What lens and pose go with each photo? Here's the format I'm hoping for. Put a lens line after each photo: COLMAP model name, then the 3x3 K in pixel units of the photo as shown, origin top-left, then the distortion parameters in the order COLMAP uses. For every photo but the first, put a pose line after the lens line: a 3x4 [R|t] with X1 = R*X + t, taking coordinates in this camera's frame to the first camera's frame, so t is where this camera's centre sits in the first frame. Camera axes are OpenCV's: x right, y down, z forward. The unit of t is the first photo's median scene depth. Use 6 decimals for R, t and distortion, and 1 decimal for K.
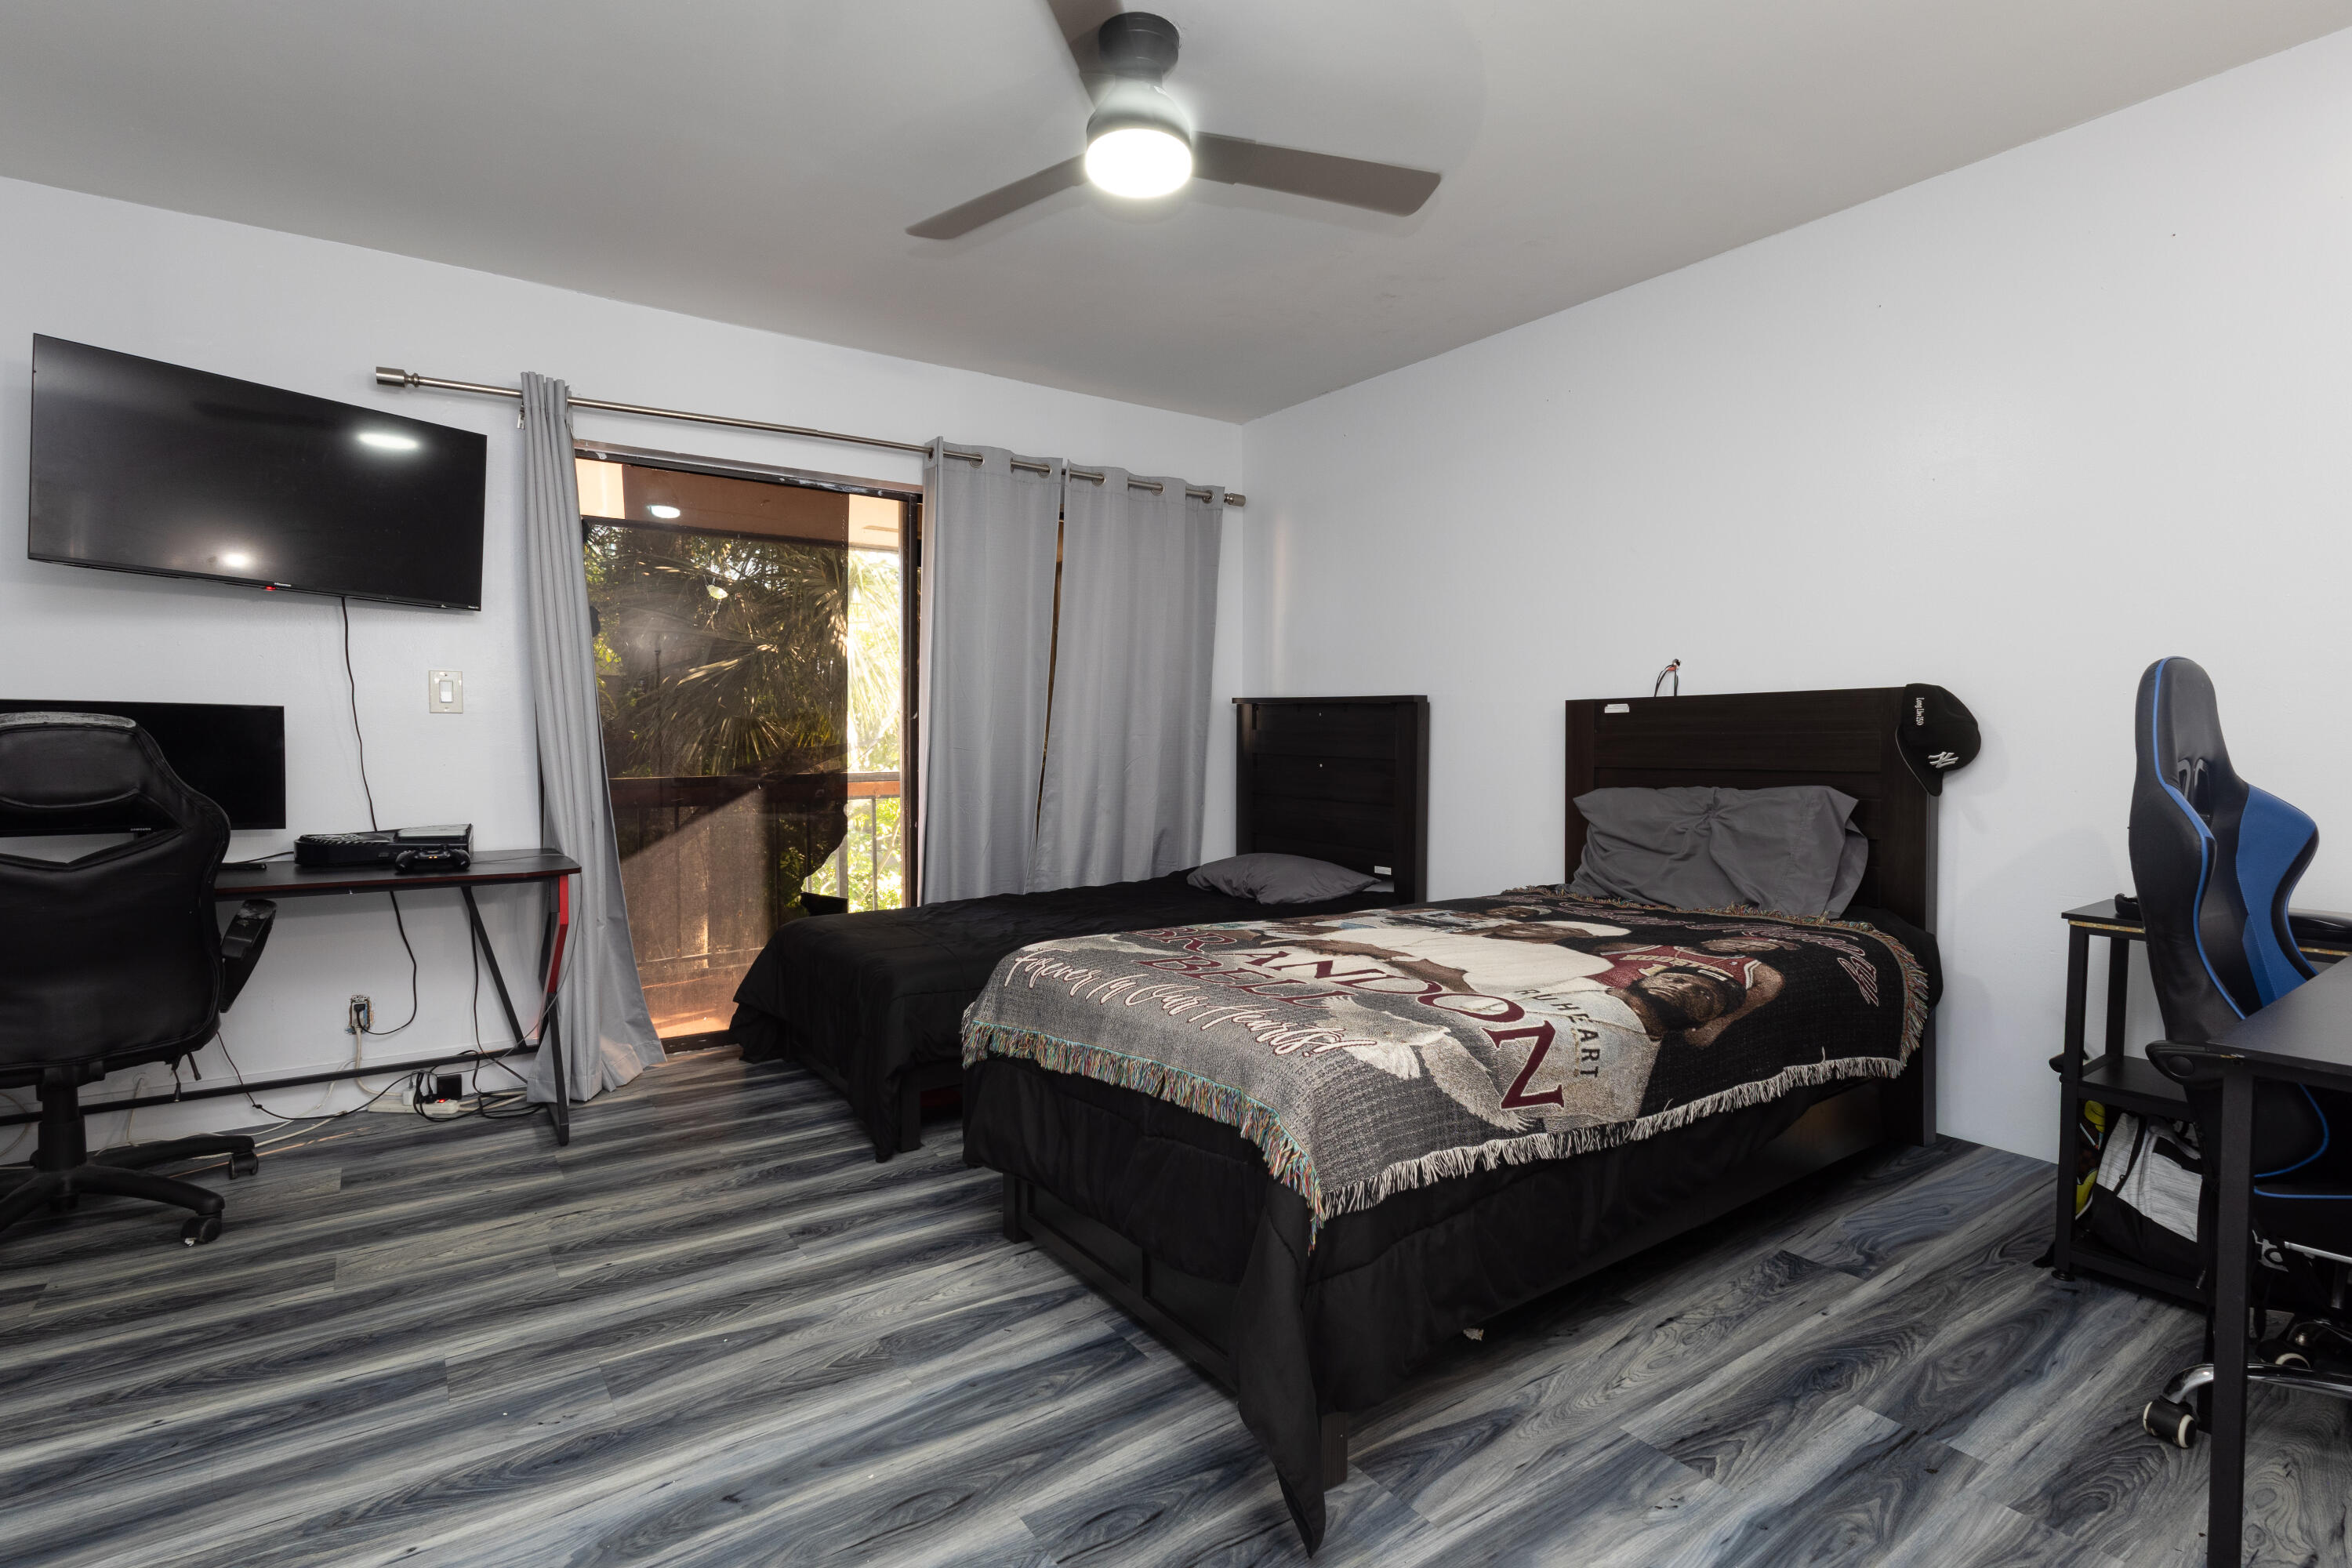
lens RADIAL K [[1127.3, 0, 1204.3], [0, 1127.3, 774.7], [0, 0, 1]] dist [-0.001755, 0.000120]
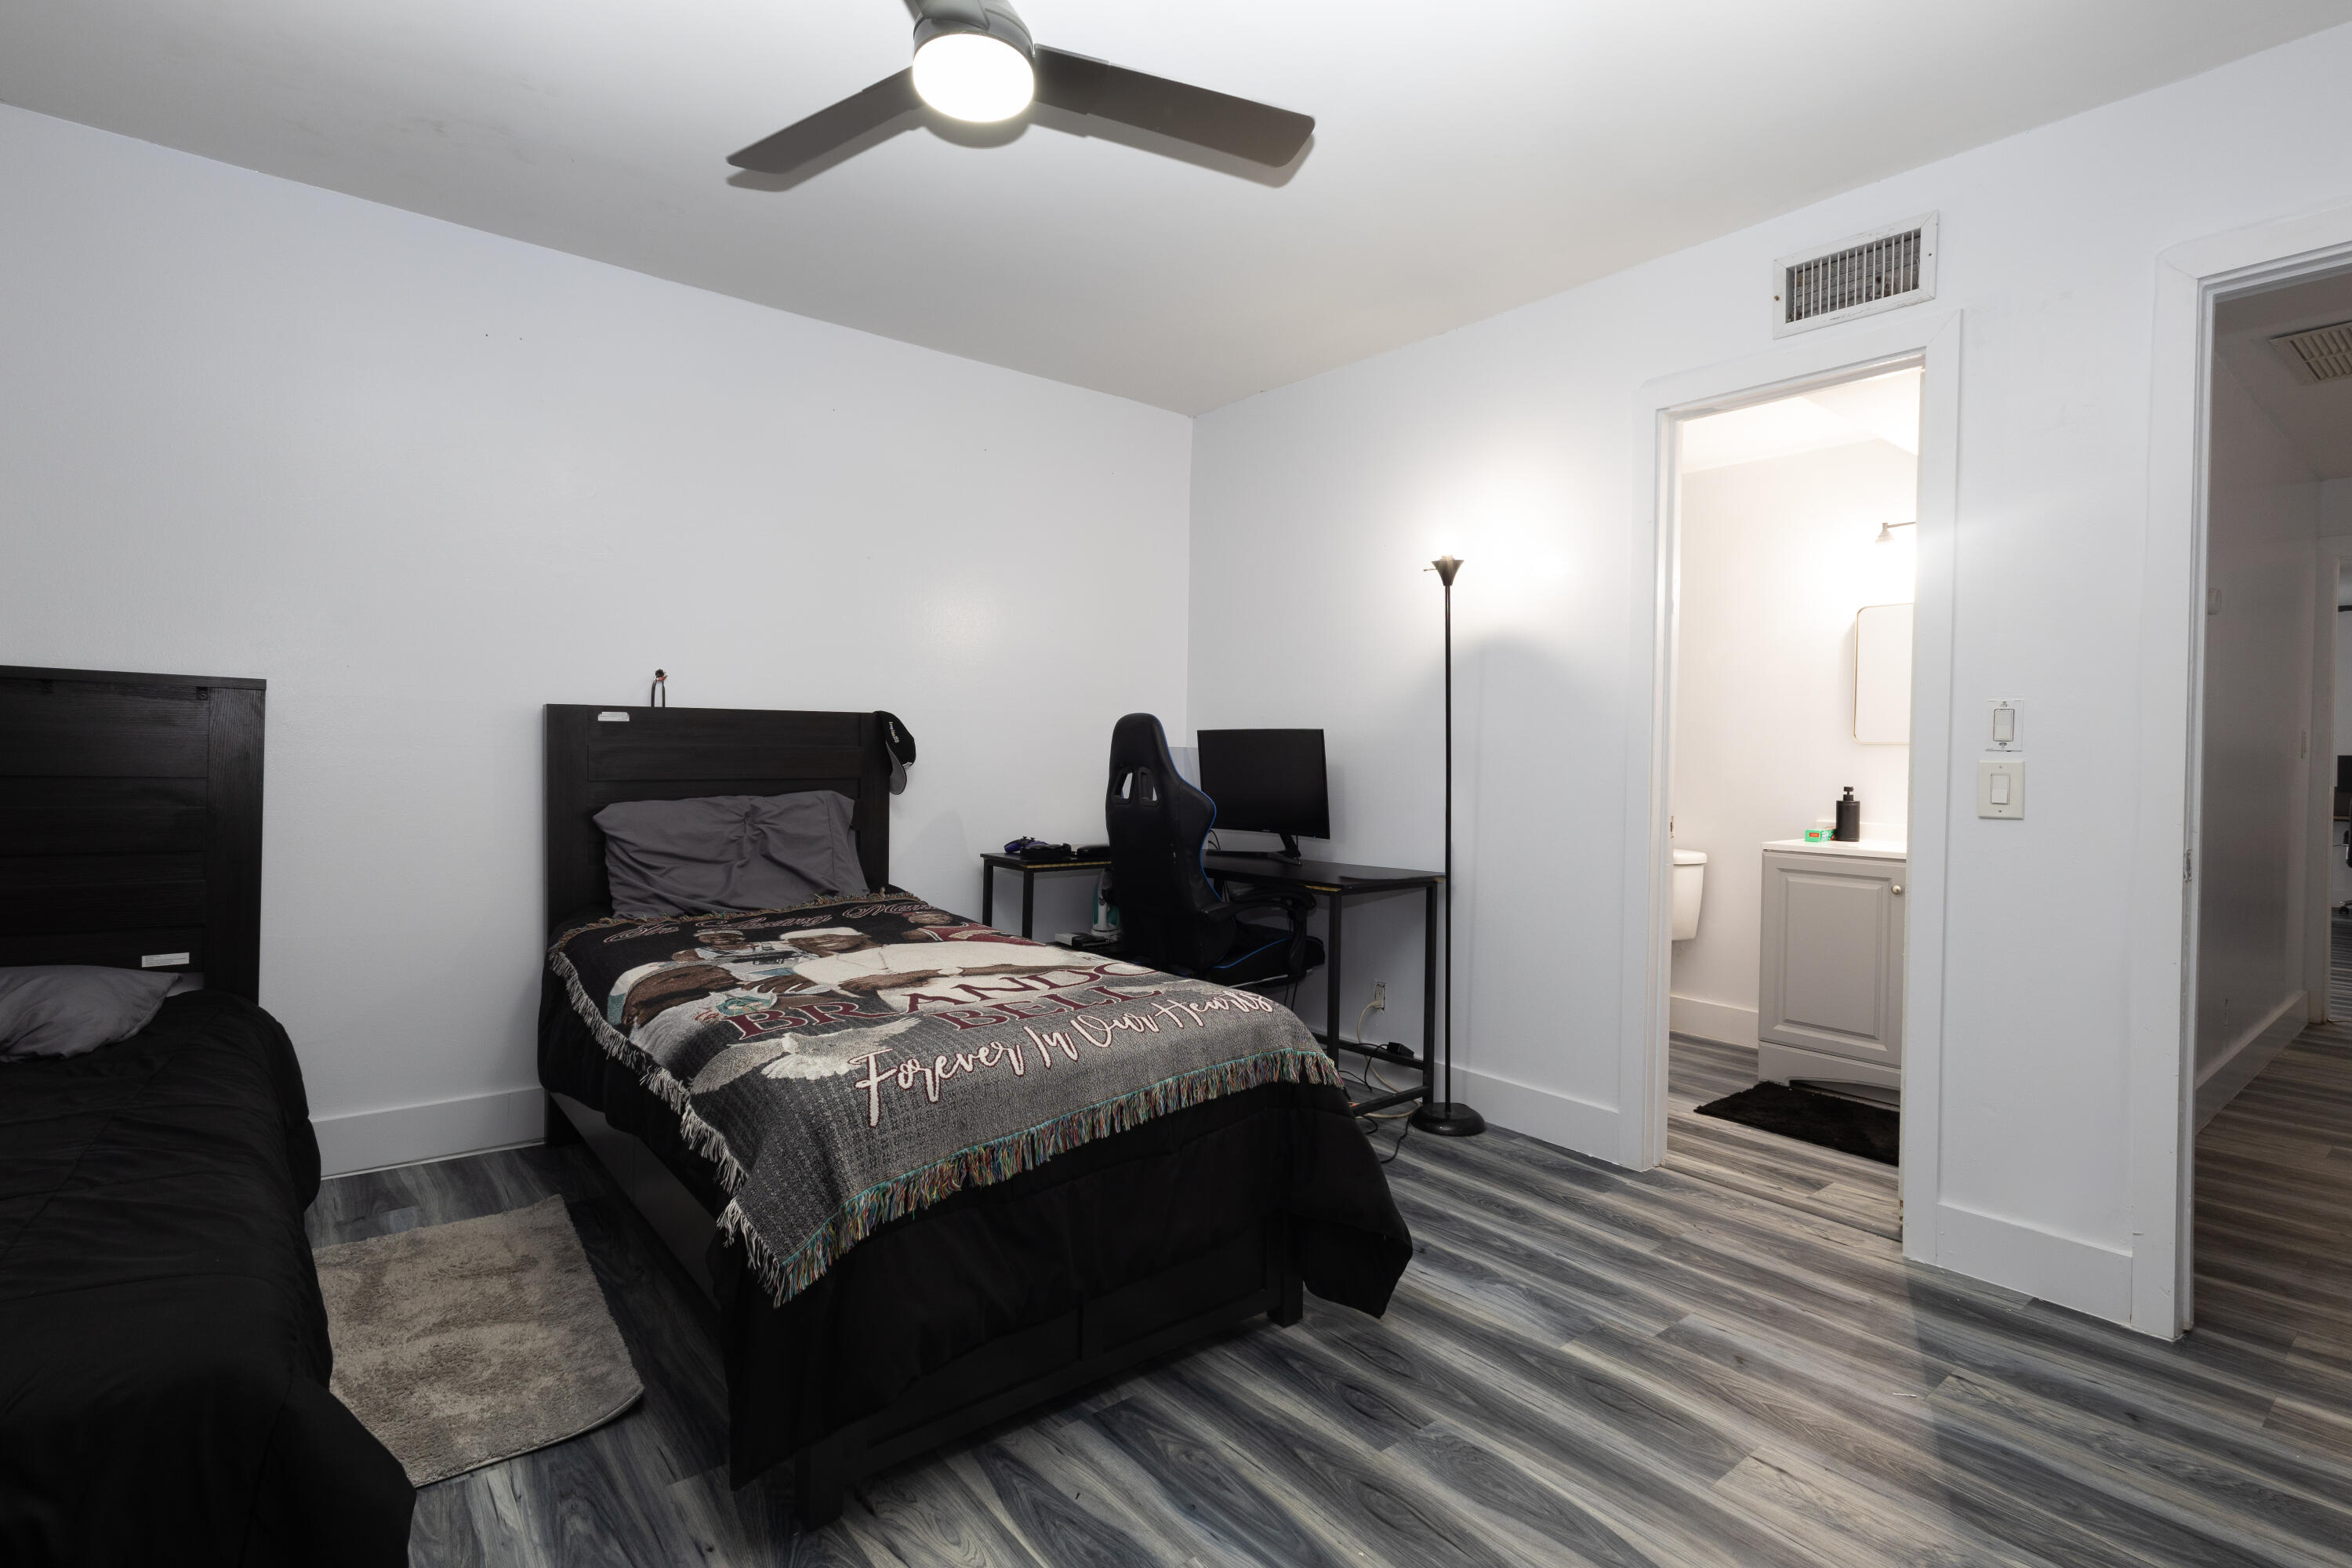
lens RADIAL K [[1127.3, 0, 1204.3], [0, 1127.3, 774.7], [0, 0, 1]] dist [-0.001755, 0.000120]
pose [[-0.079838, -0.022217, 0.996560, -0.699087], [0.016290, 0.999589, 0.023589, -0.029298], [-0.996675, 0.018118, -0.079443, 0.692036]]
